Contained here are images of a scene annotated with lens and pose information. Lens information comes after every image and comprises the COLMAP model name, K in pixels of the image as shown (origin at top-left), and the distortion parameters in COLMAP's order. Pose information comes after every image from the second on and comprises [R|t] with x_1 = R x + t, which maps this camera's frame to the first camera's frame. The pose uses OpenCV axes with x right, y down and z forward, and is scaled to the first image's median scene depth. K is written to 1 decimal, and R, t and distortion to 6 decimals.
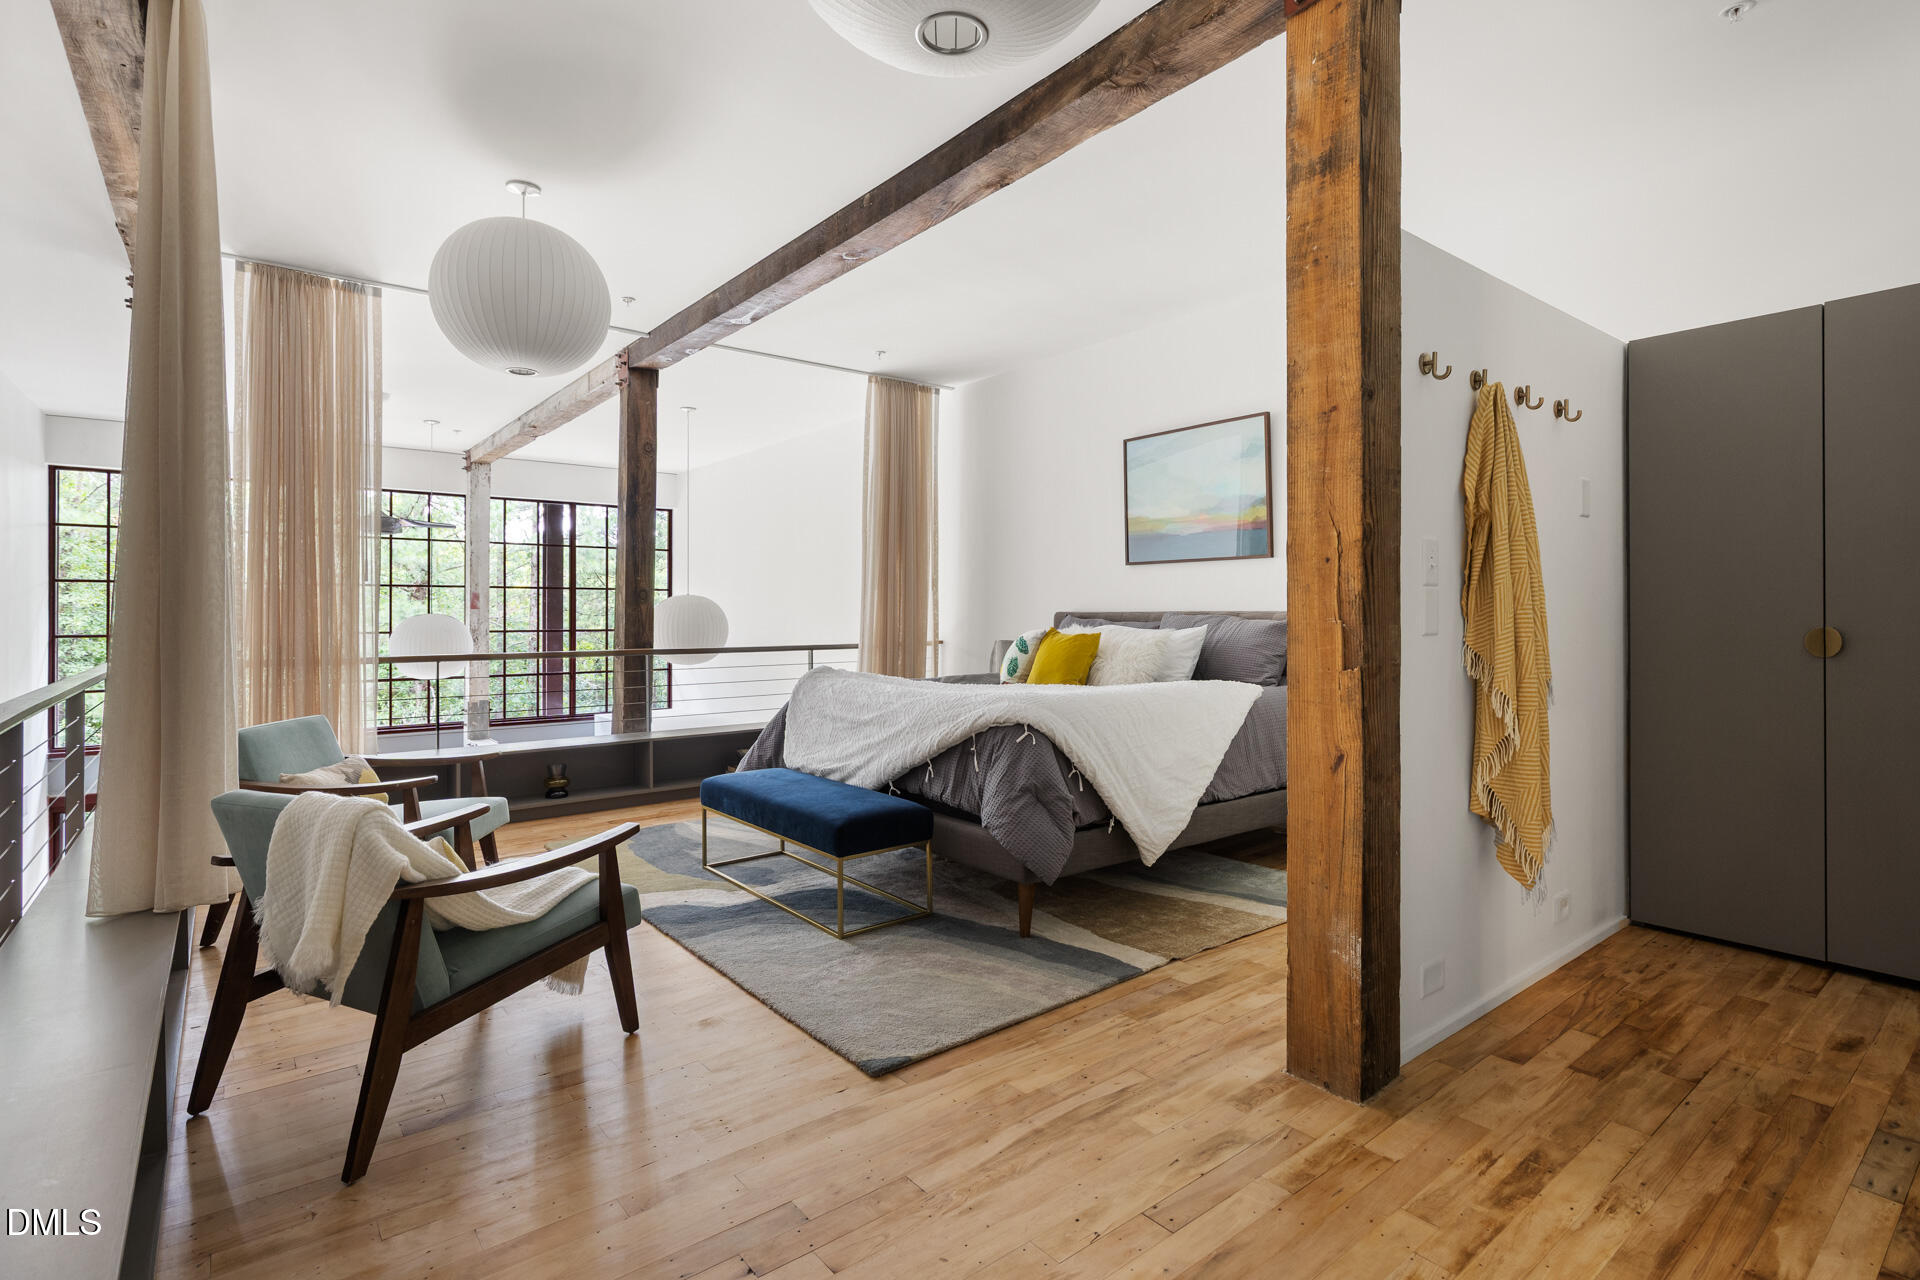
lens RADIAL K [[936.2, 0, 963.3], [0, 936.2, 612.2], [0, 0, 1]] dist [-0.003109, 0.000923]
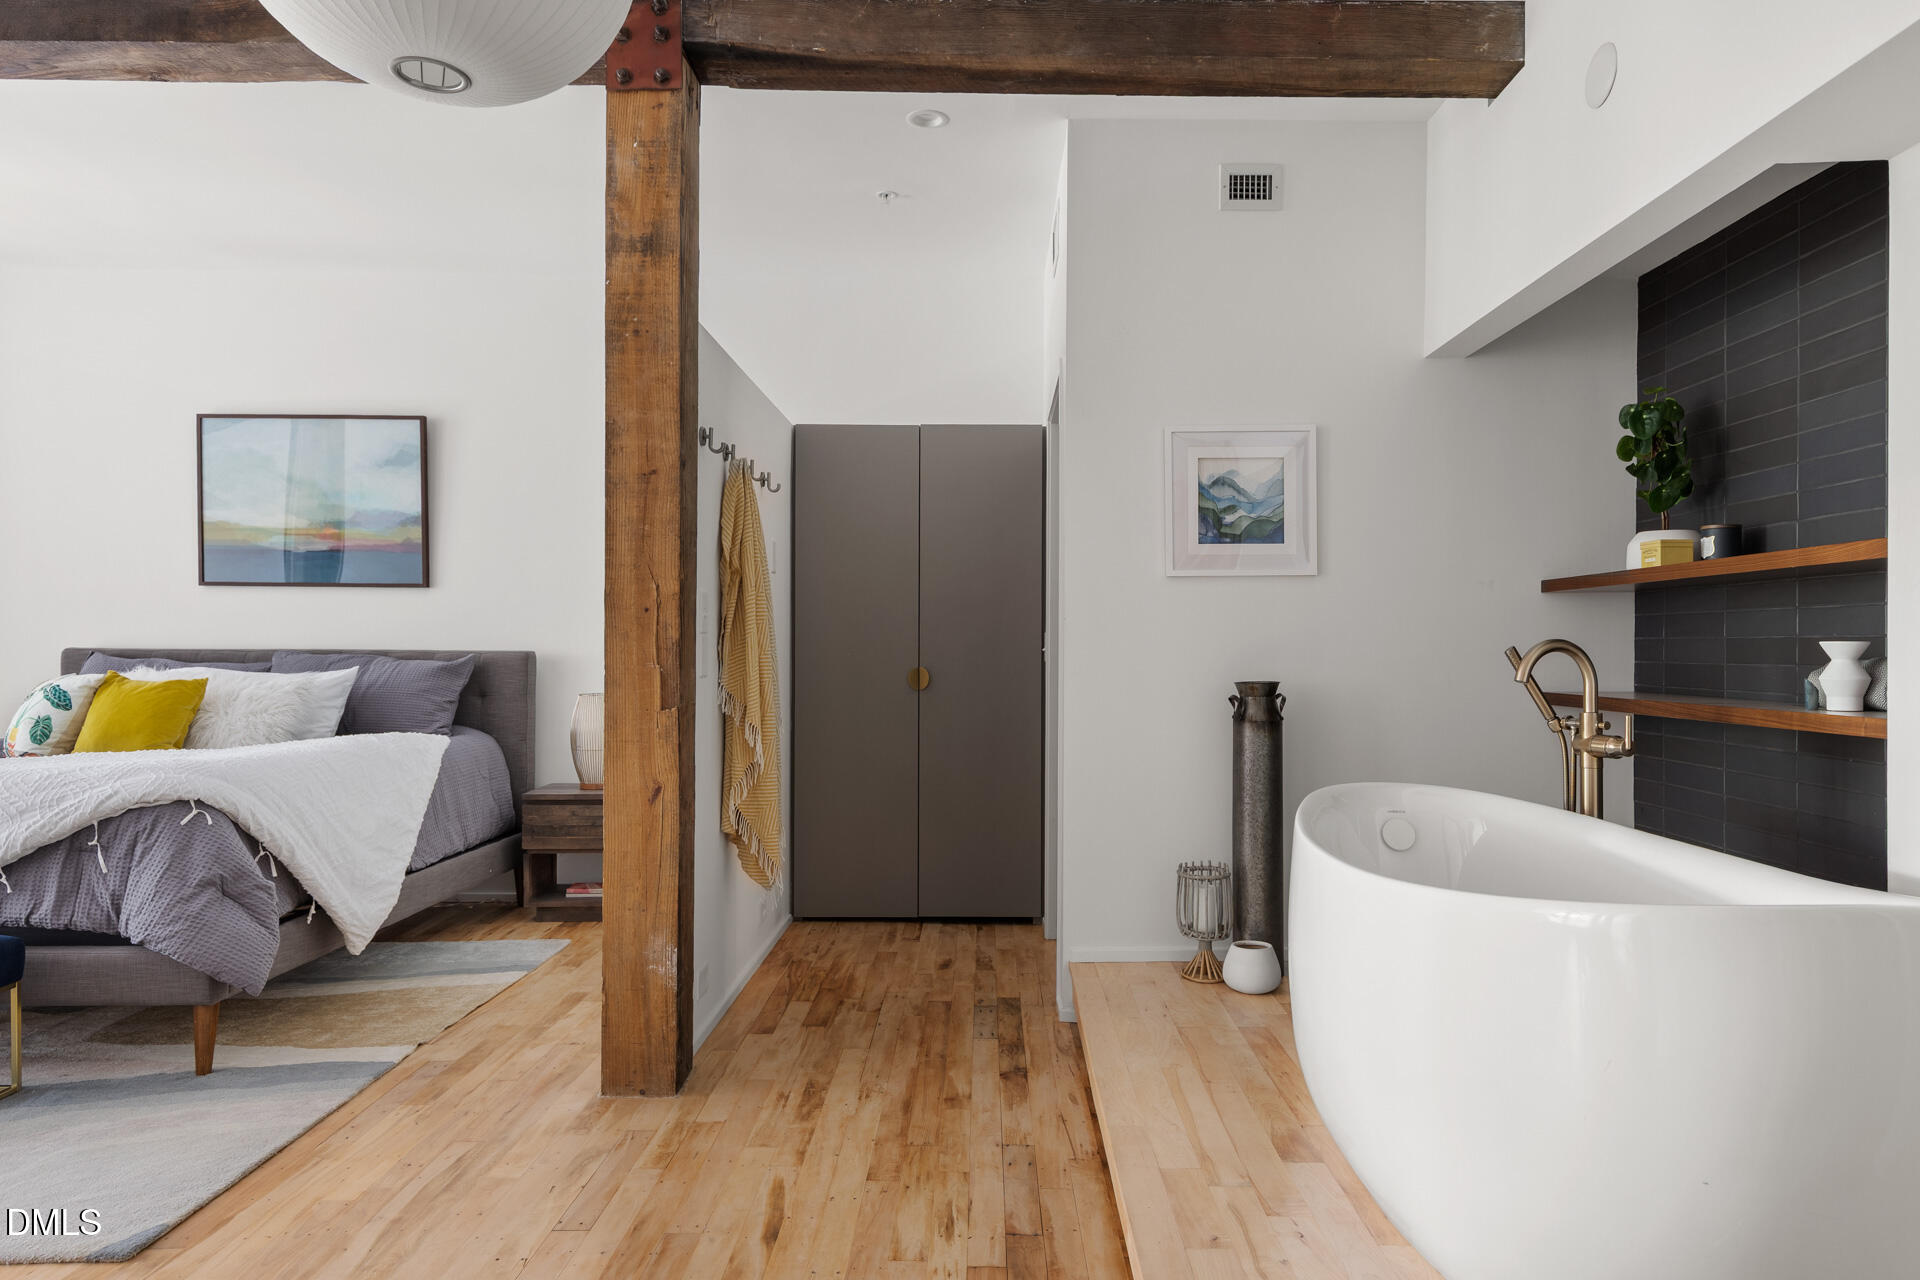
lens RADIAL K [[1178.3, 0, 996.9], [0, 1178.3, 641.9], [0, 0, 1]] dist [0.005433, 0.001275]
pose [[0.617758, 0.010960, 0.786292, -0.292524], [-0.008618, 0.999937, -0.007167, -0.008168], [-0.786321, -0.002349, 0.617814, -0.113502]]
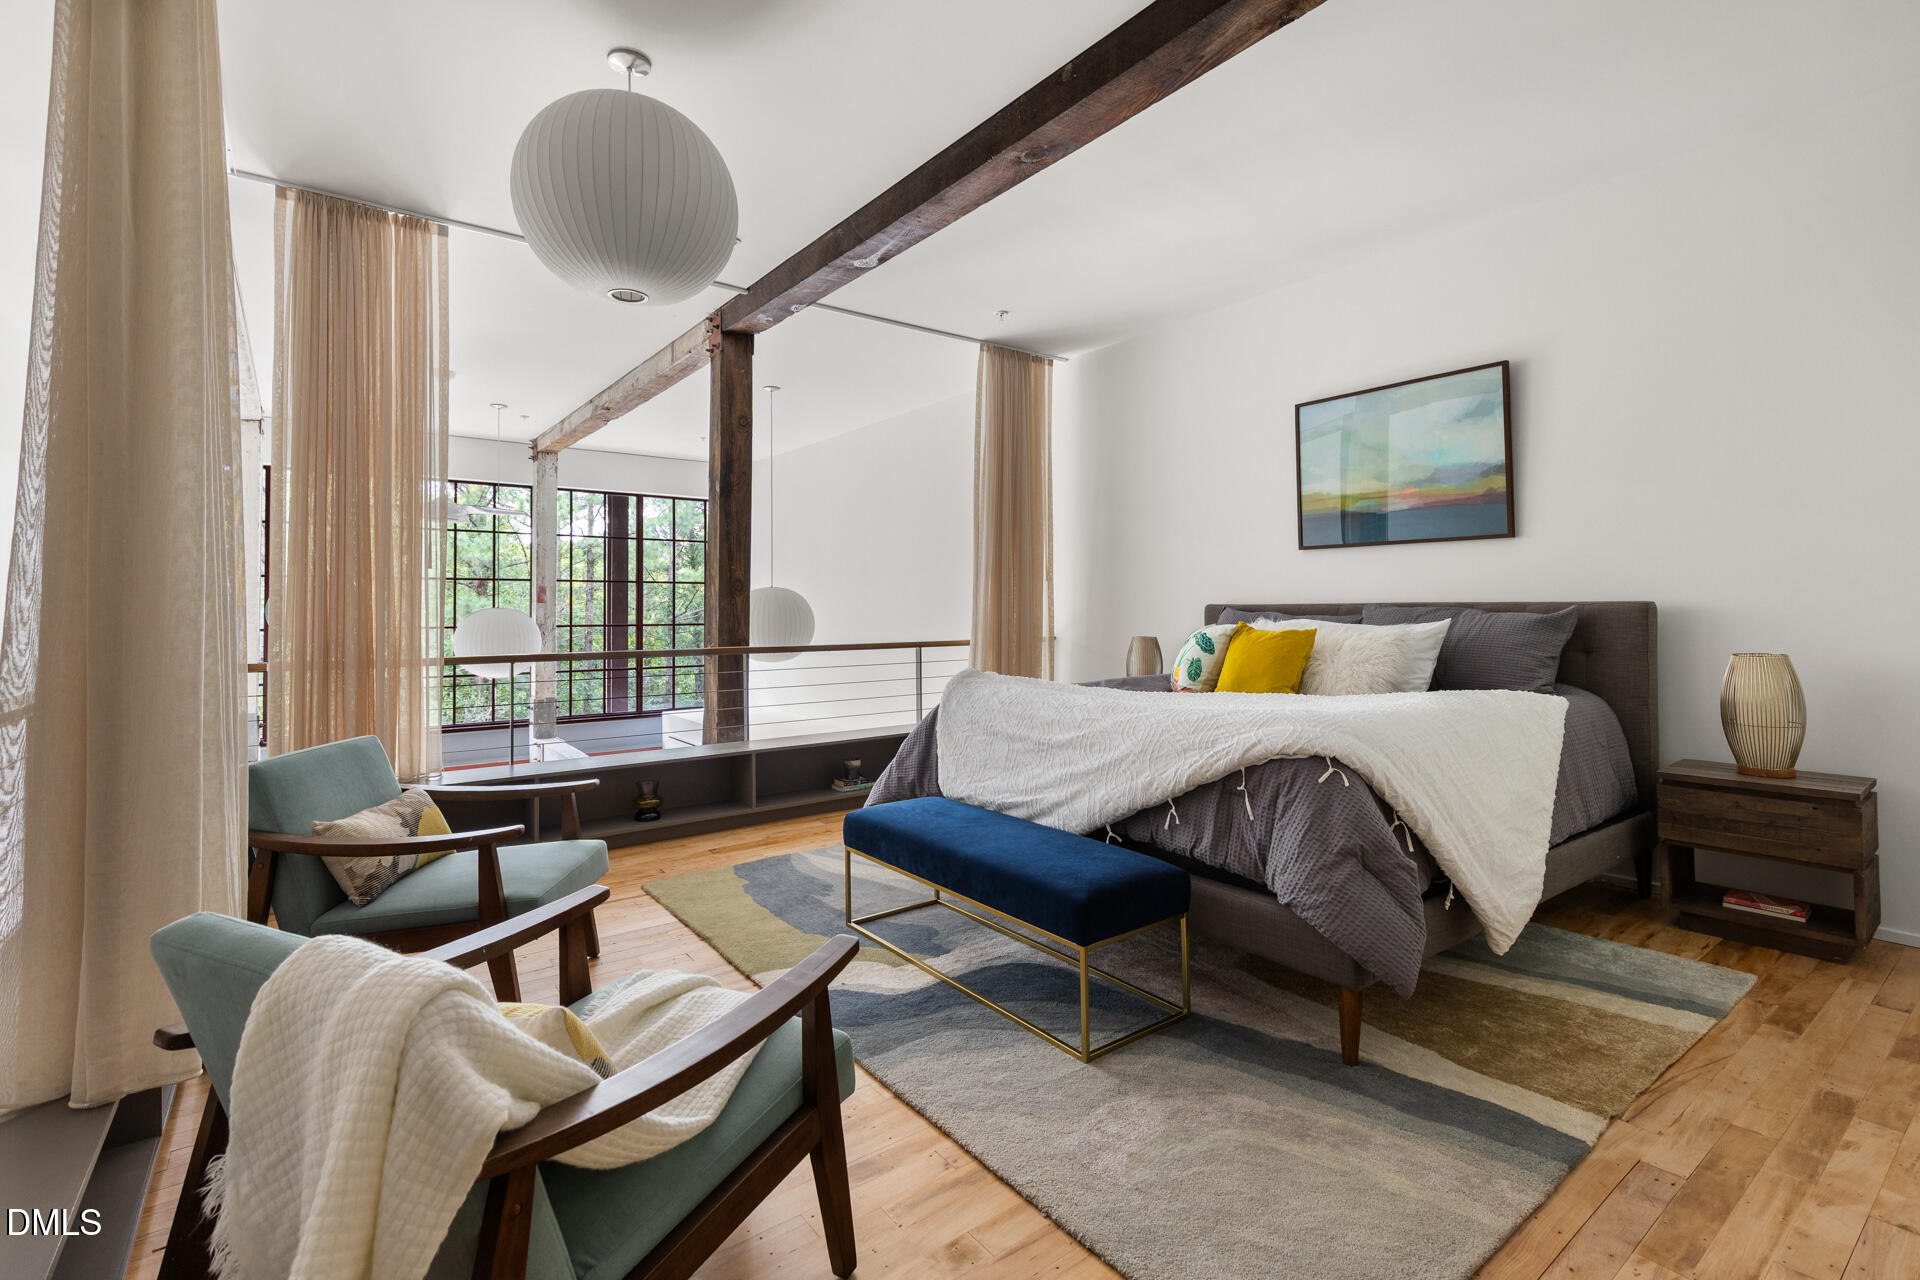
lens RADIAL K [[878.2, 0, 963.1], [0, 878.2, 599.1], [0, 0, 1]] dist [0.006649, 0.000149]
pose [[0.999717, -0.001418, -0.023758, -0.202804], [0.001207, 0.999959, -0.008921, 0.003482], [0.023770, 0.008889, 0.999678, 0.318065]]
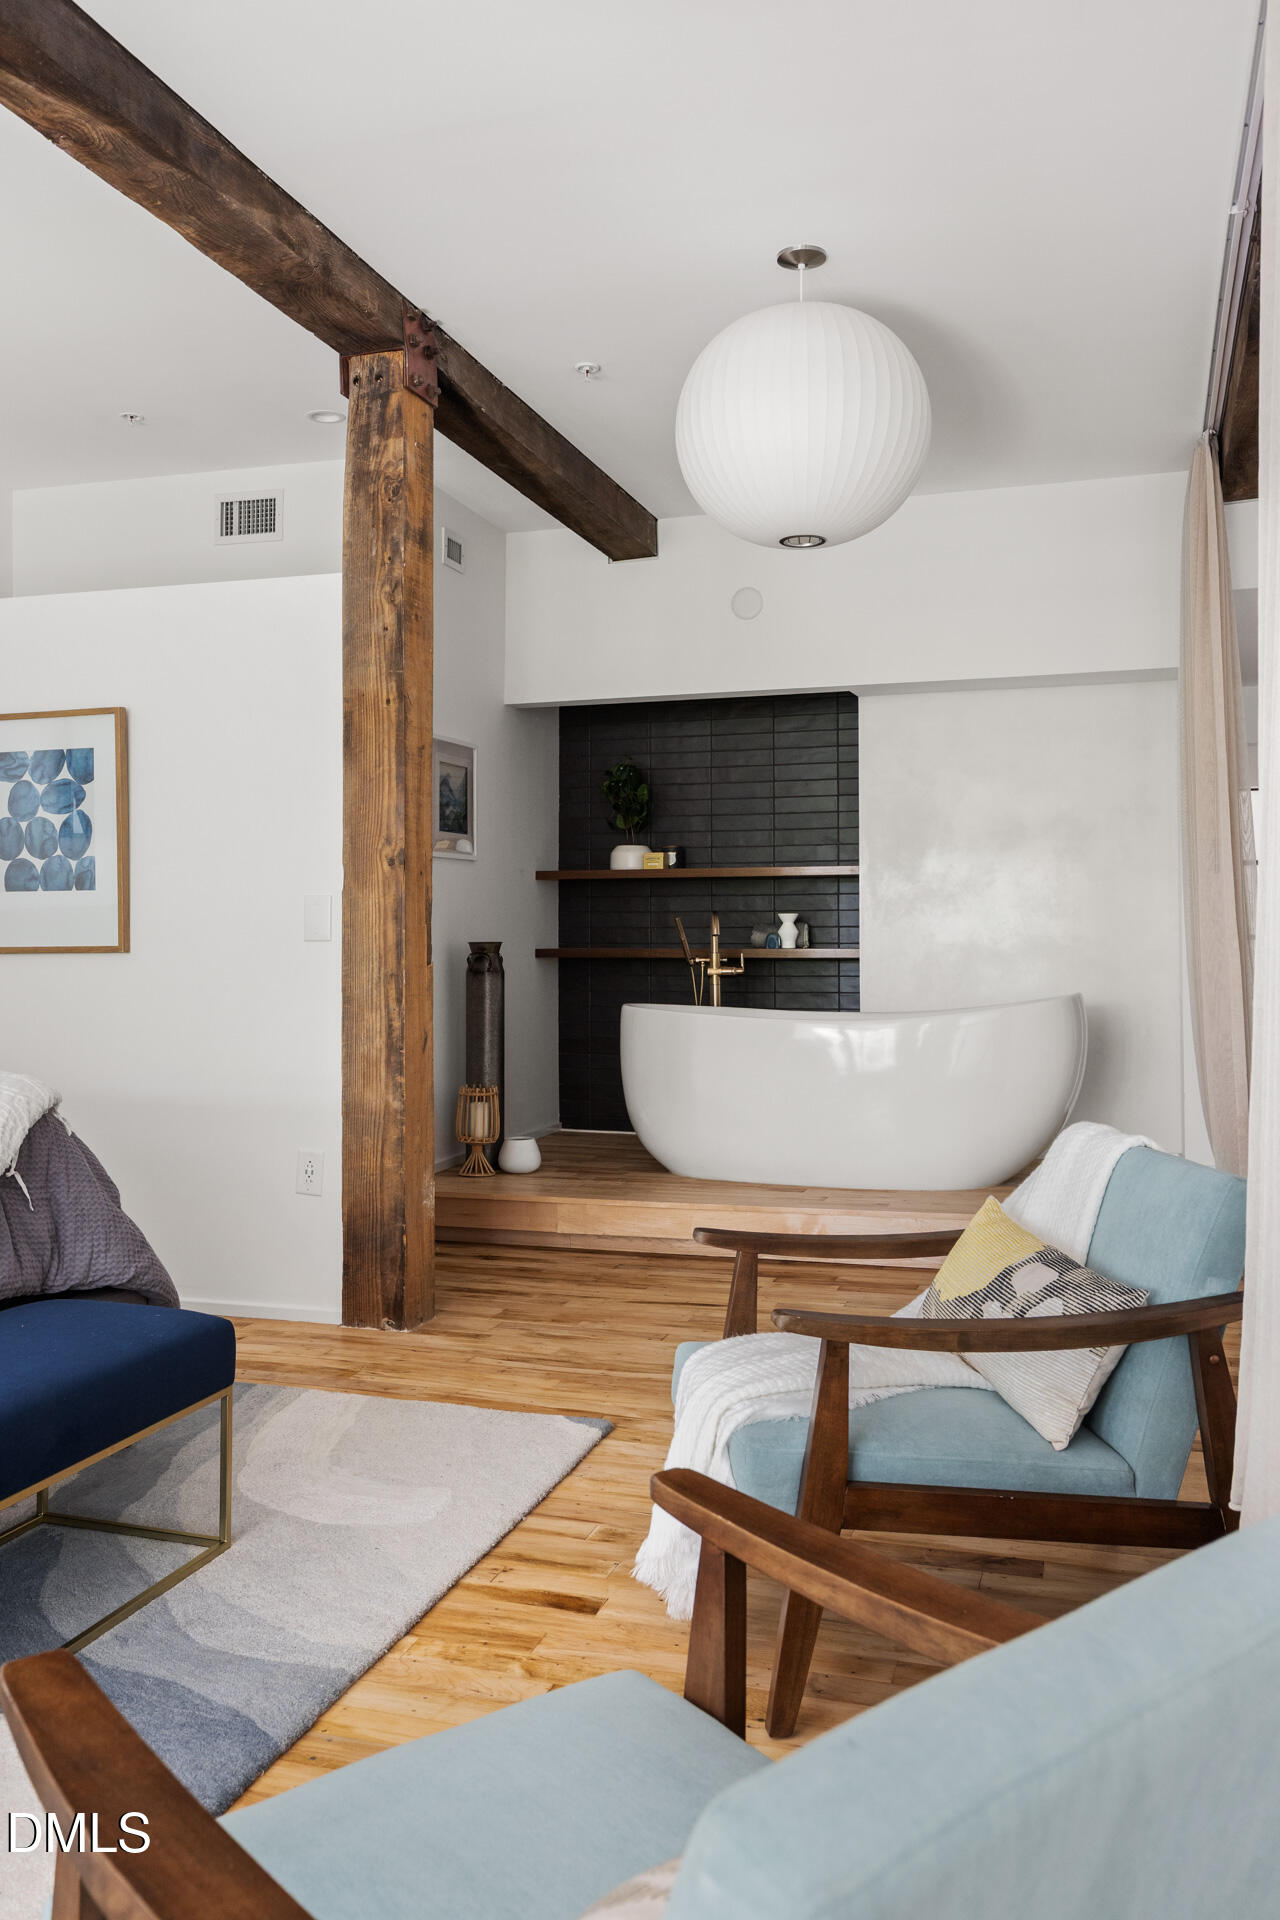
lens RADIAL K [[1583.5, 0, 631.6], [0, 1583.5, 909.2], [0, 0, 1]] dist [0.012381, -0.003822]
pose [[-0.561151, 0.022649, 0.827404, -0.951852], [0.003529, 0.999682, -0.024971, 0.026652], [-0.827706, -0.011092, -0.561052, 1.278871]]
